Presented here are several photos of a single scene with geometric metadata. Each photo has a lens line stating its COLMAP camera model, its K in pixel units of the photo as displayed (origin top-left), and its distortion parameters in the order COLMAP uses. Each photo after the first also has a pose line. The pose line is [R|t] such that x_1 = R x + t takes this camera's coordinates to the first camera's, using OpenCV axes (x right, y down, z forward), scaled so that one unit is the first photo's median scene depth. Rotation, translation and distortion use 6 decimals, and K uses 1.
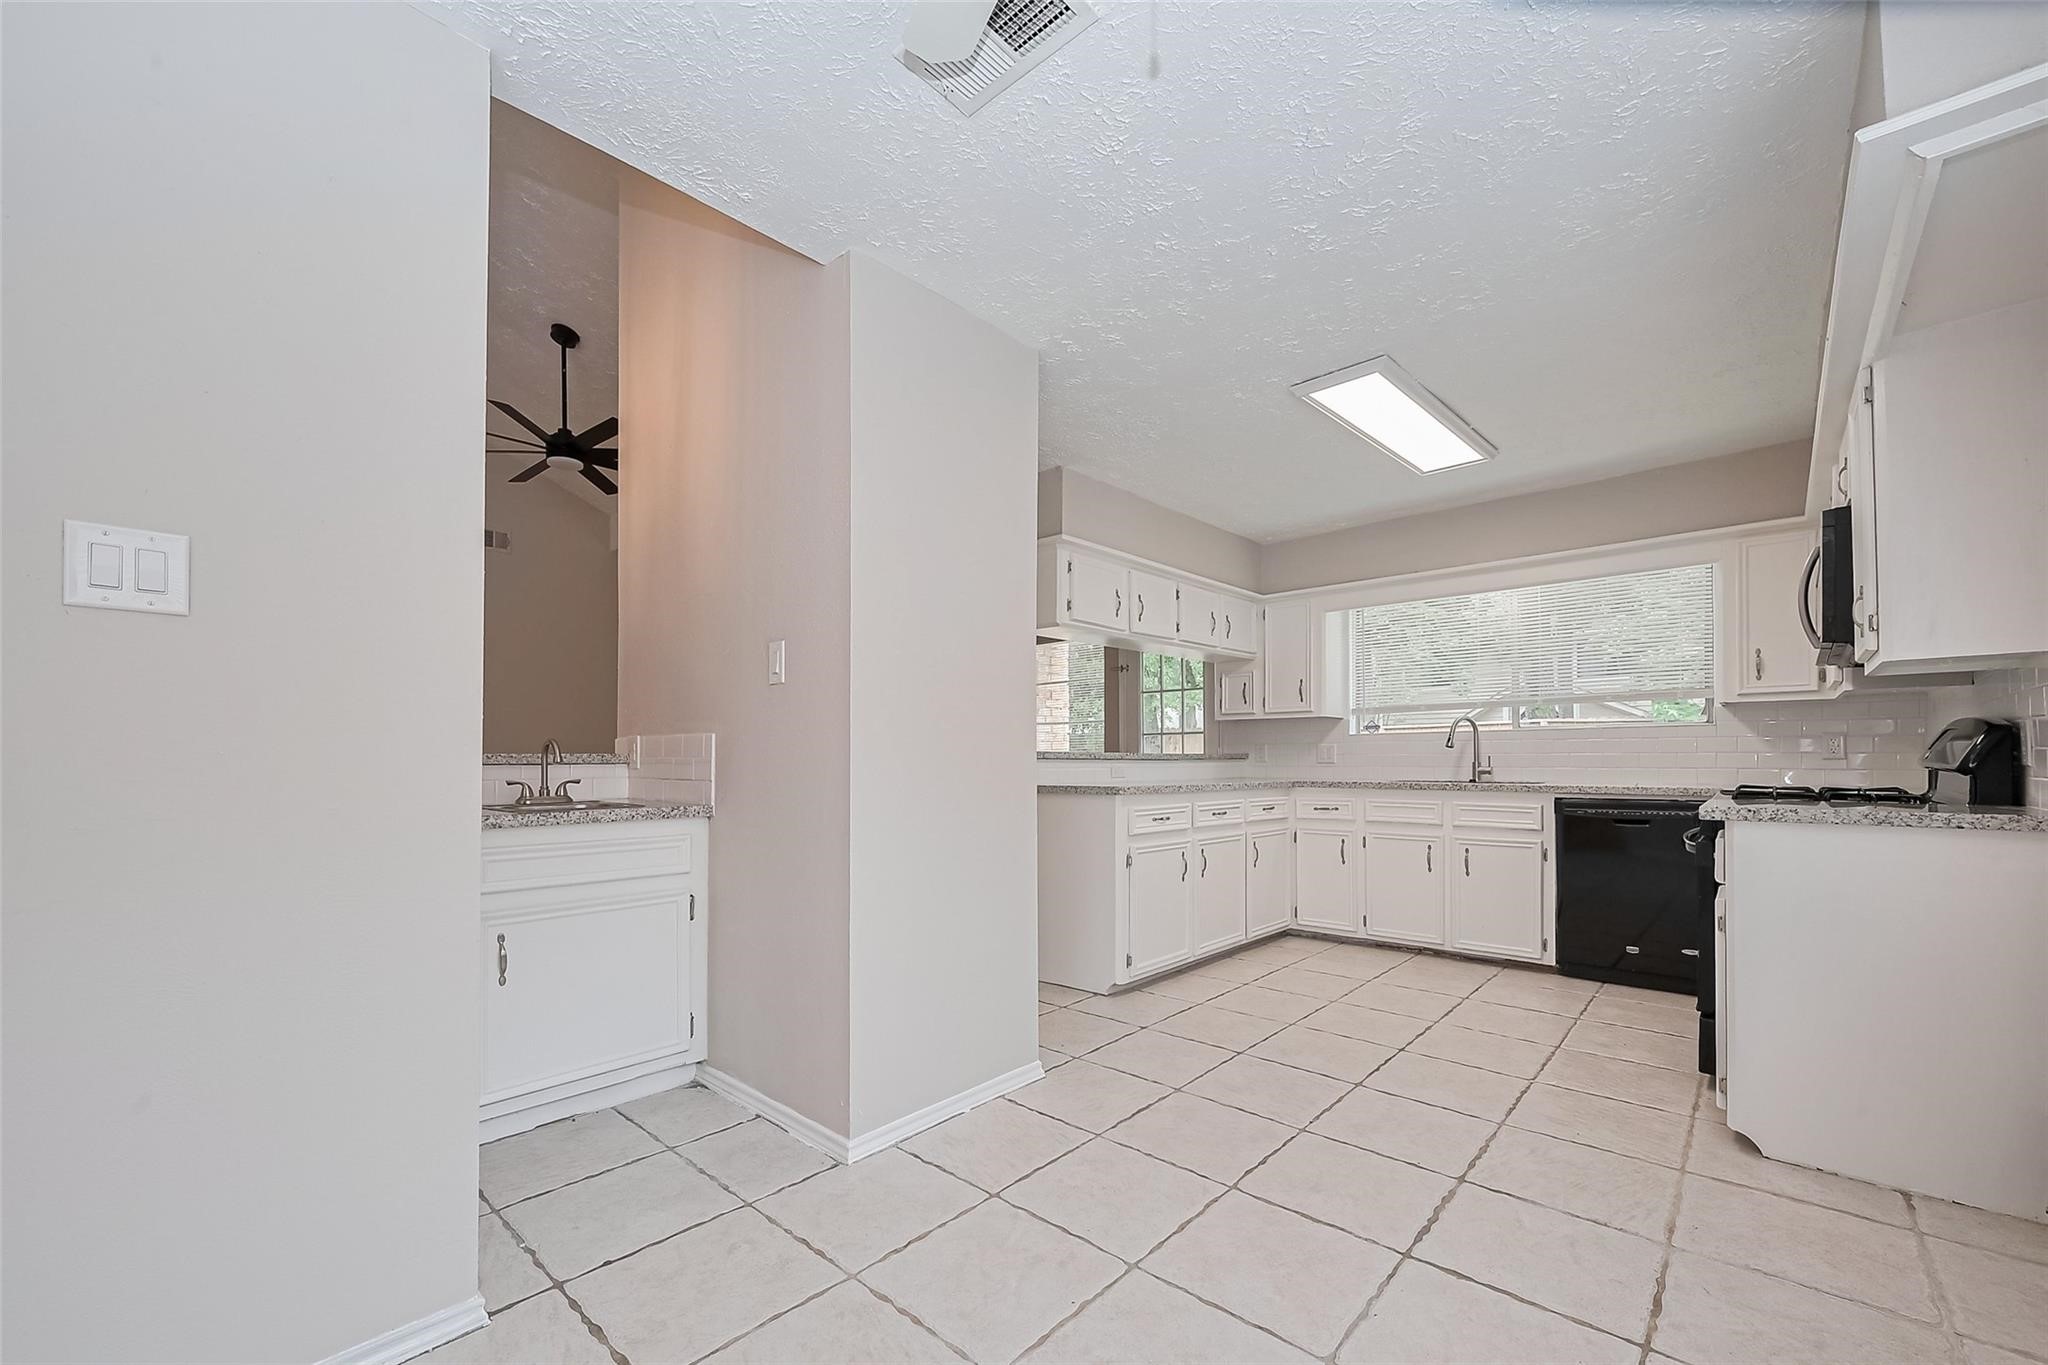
lens RADIAL K [[825.0, 0, 1040.9], [0, 825.0, 752.3], [0, 0, 1]] dist [-0.003768, 0.001069]
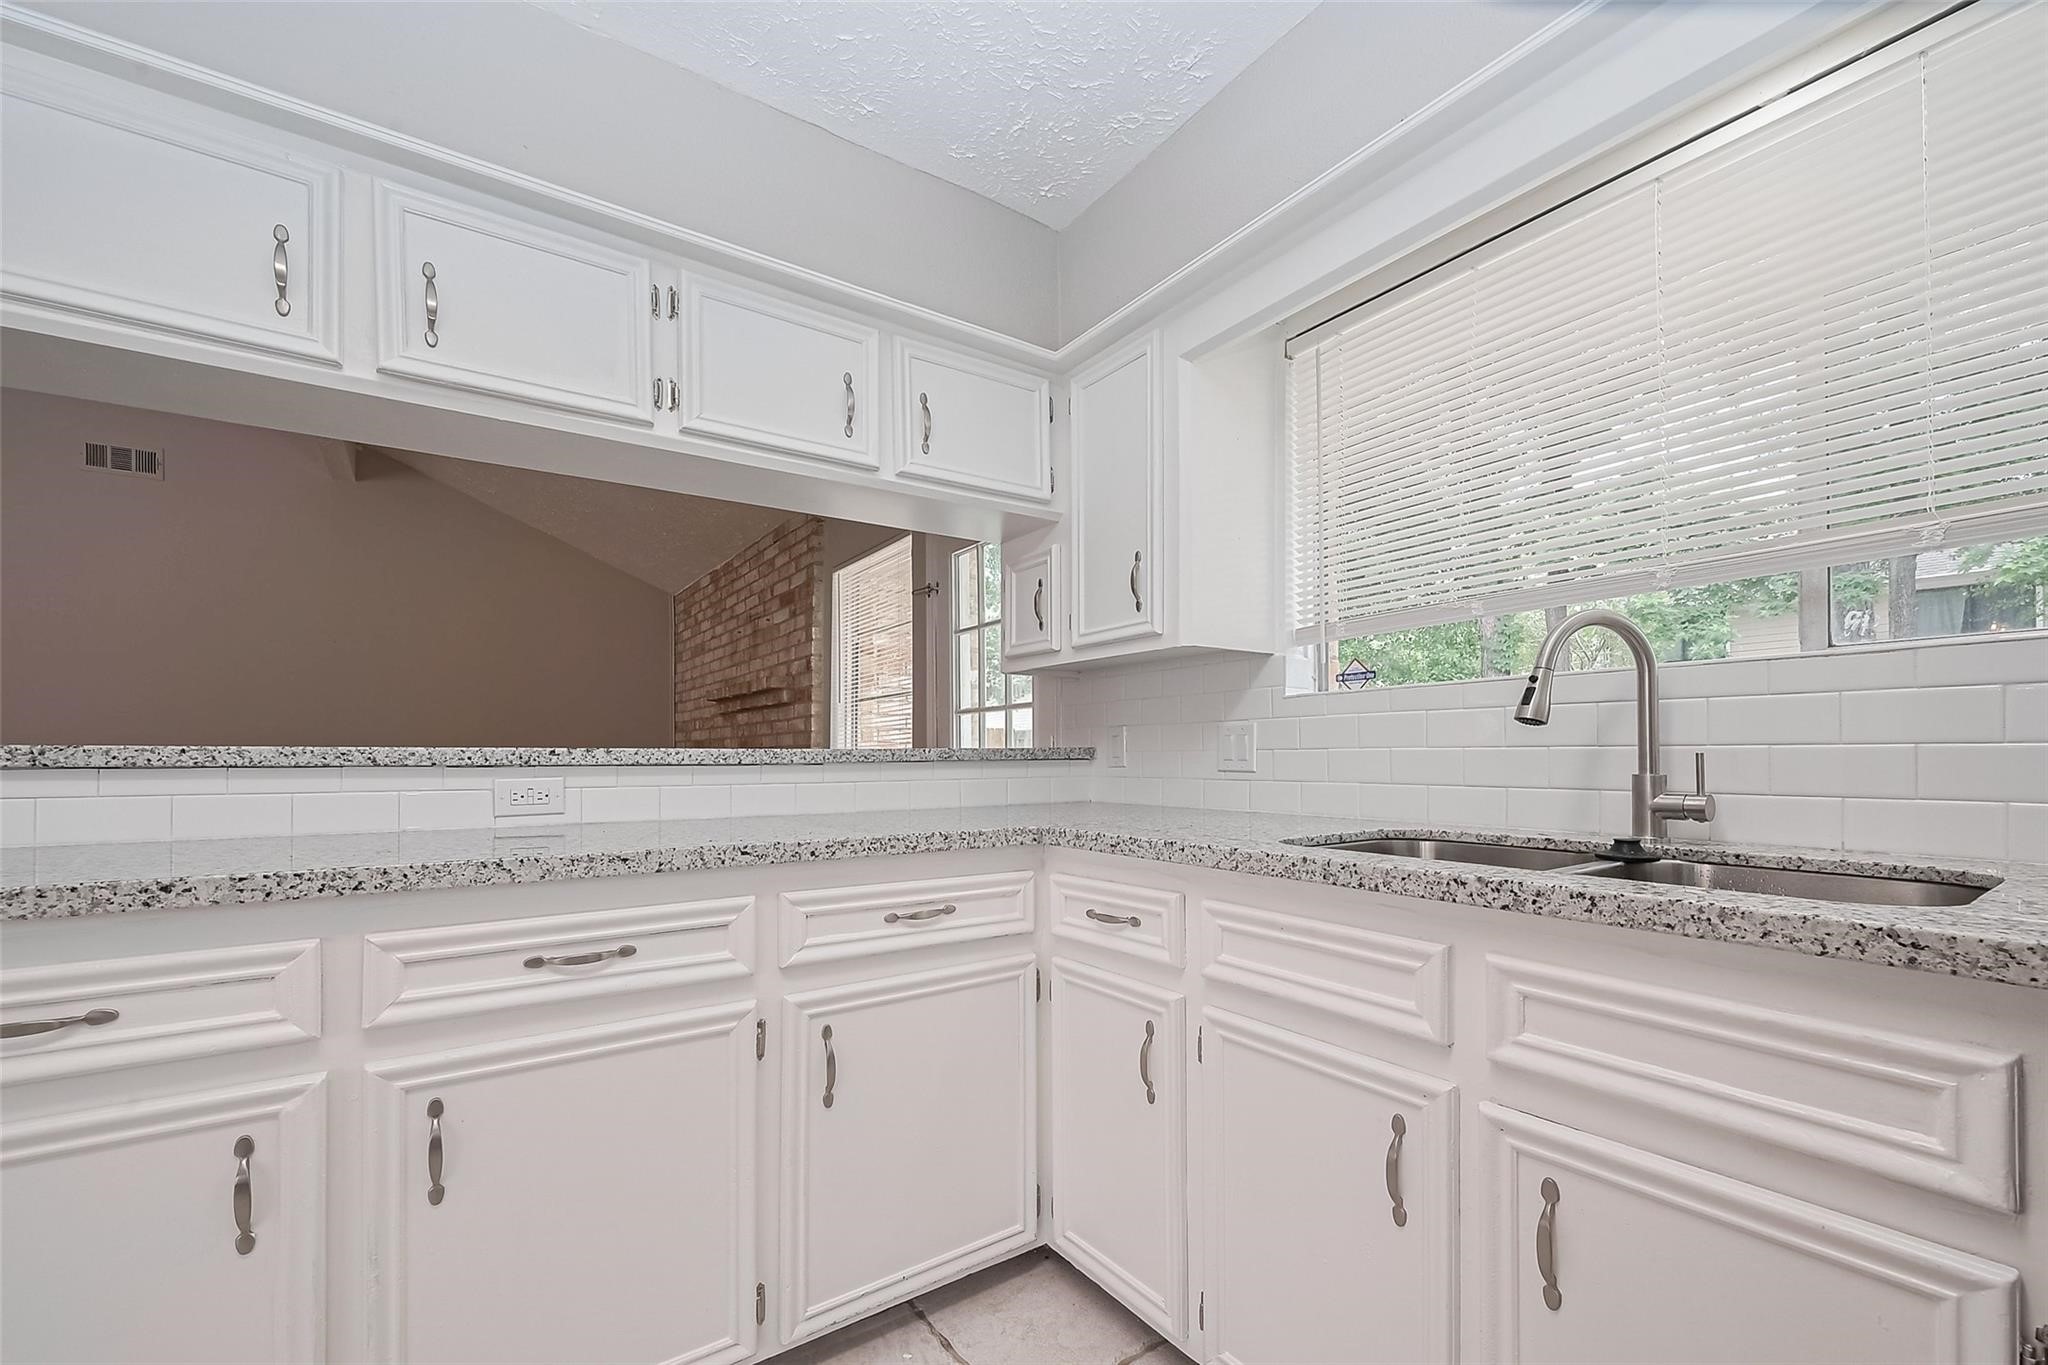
lens RADIAL K [[825.0, 0, 1002.5], [0, 825.0, 745.2], [0, 0, 1]] dist [-0.003768, 0.001069]
pose [[0.967094, -0.005266, -0.254366, 0.380882], [0.004108, 0.999979, -0.005082, 0.002557], [0.254387, 0.003870, 0.967095, 0.669112]]
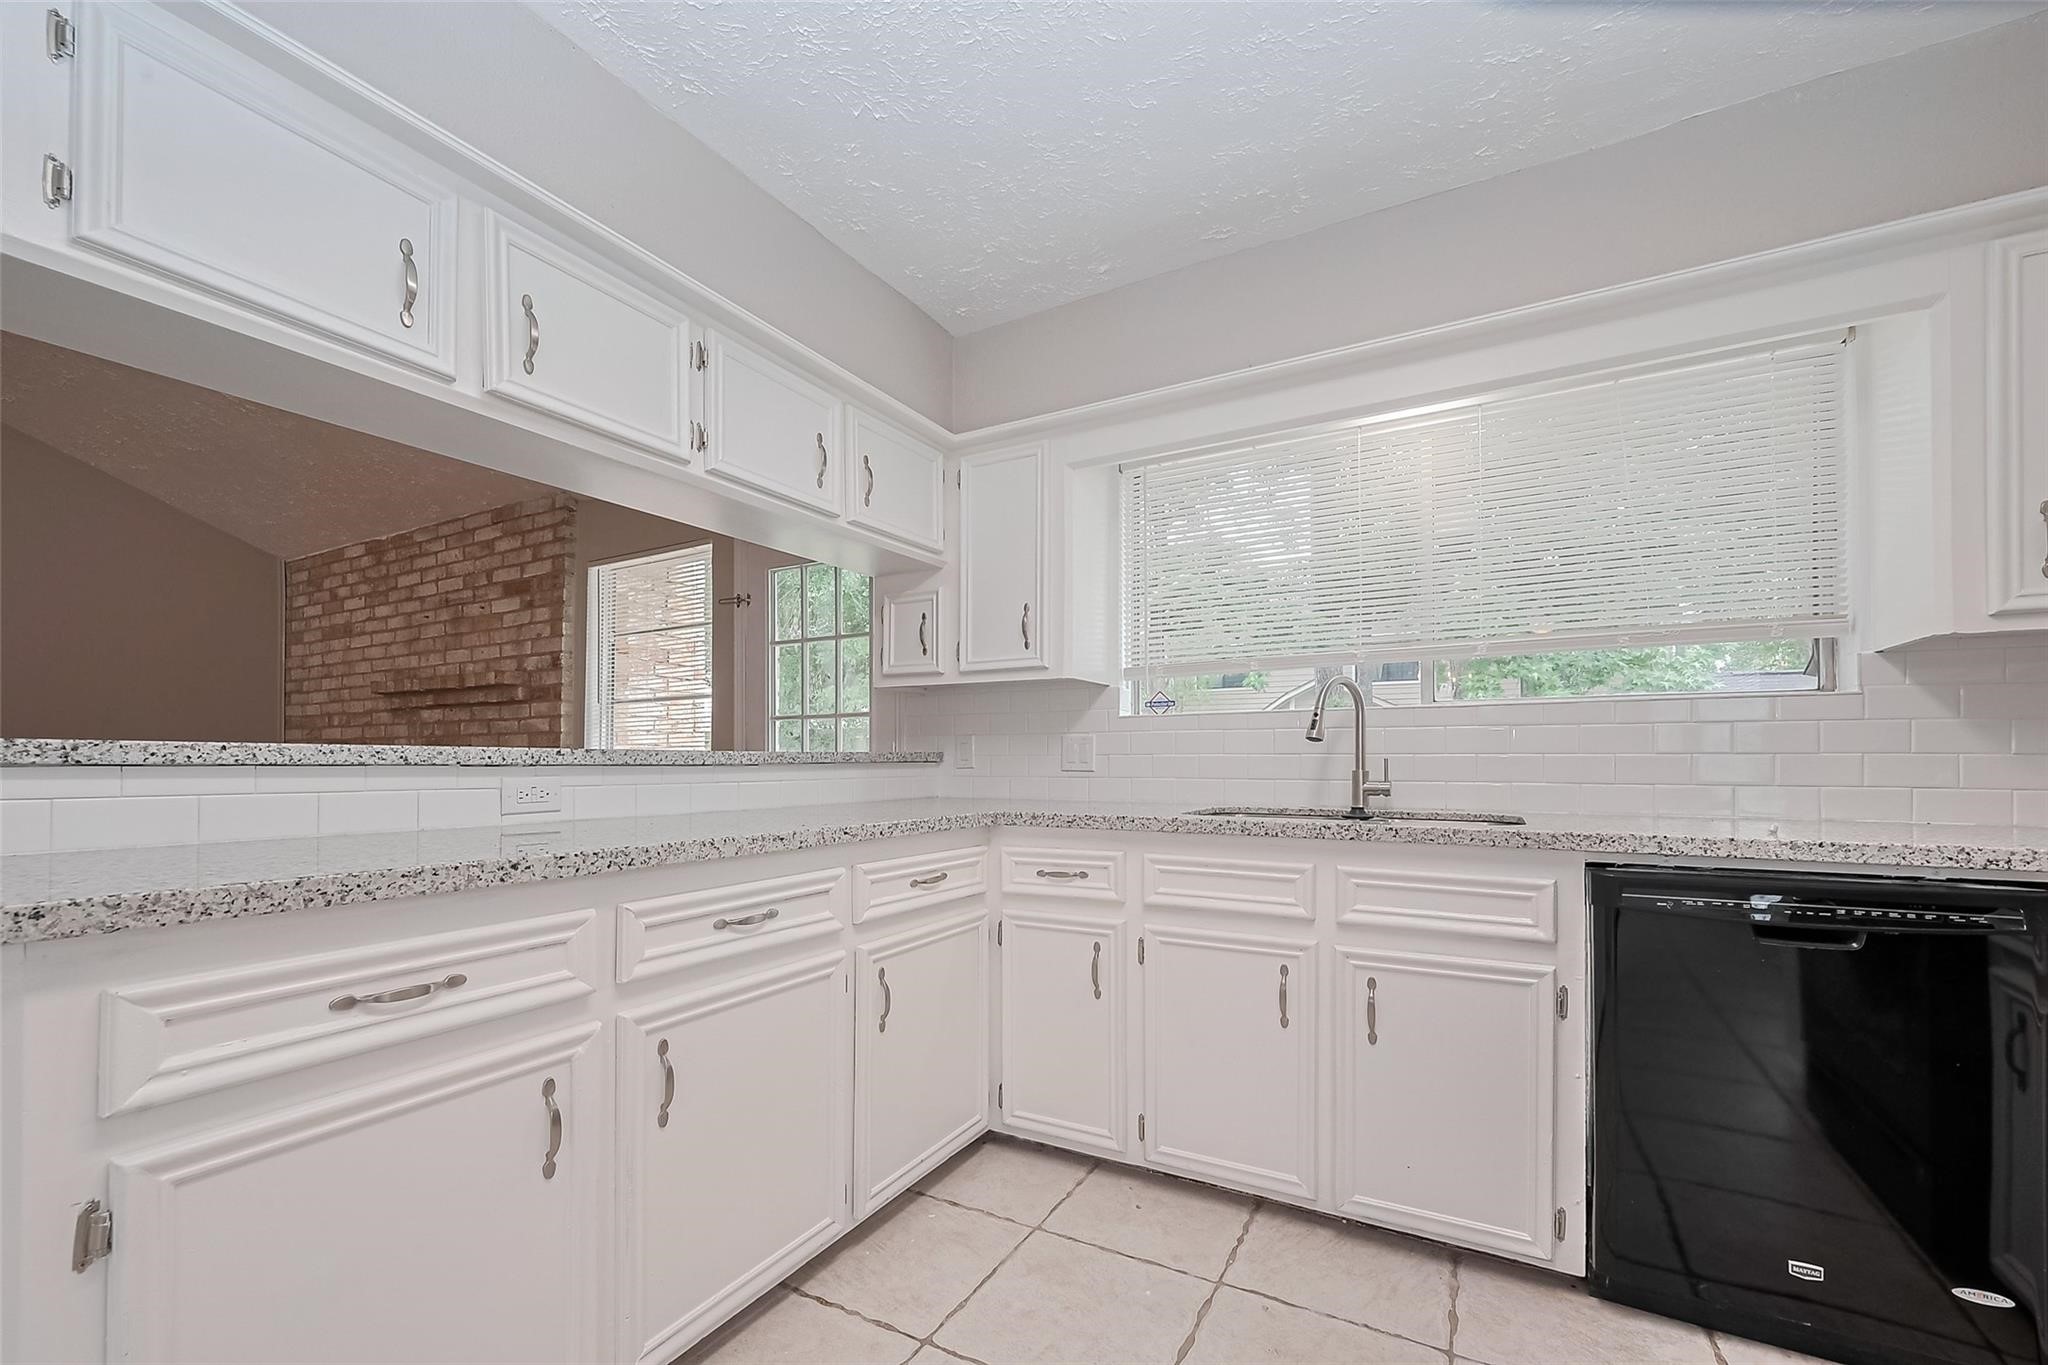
lens RADIAL K [[825.0, 0, 991.3], [0, 825.0, 754.9], [0, 0, 1]] dist [-0.003768, 0.001069]
pose [[0.983691, 0.004300, 0.179814, 0.223066], [-0.004654, 0.999988, 0.001544, 0.002722], [-0.179805, -0.002356, 0.983699, 0.554893]]
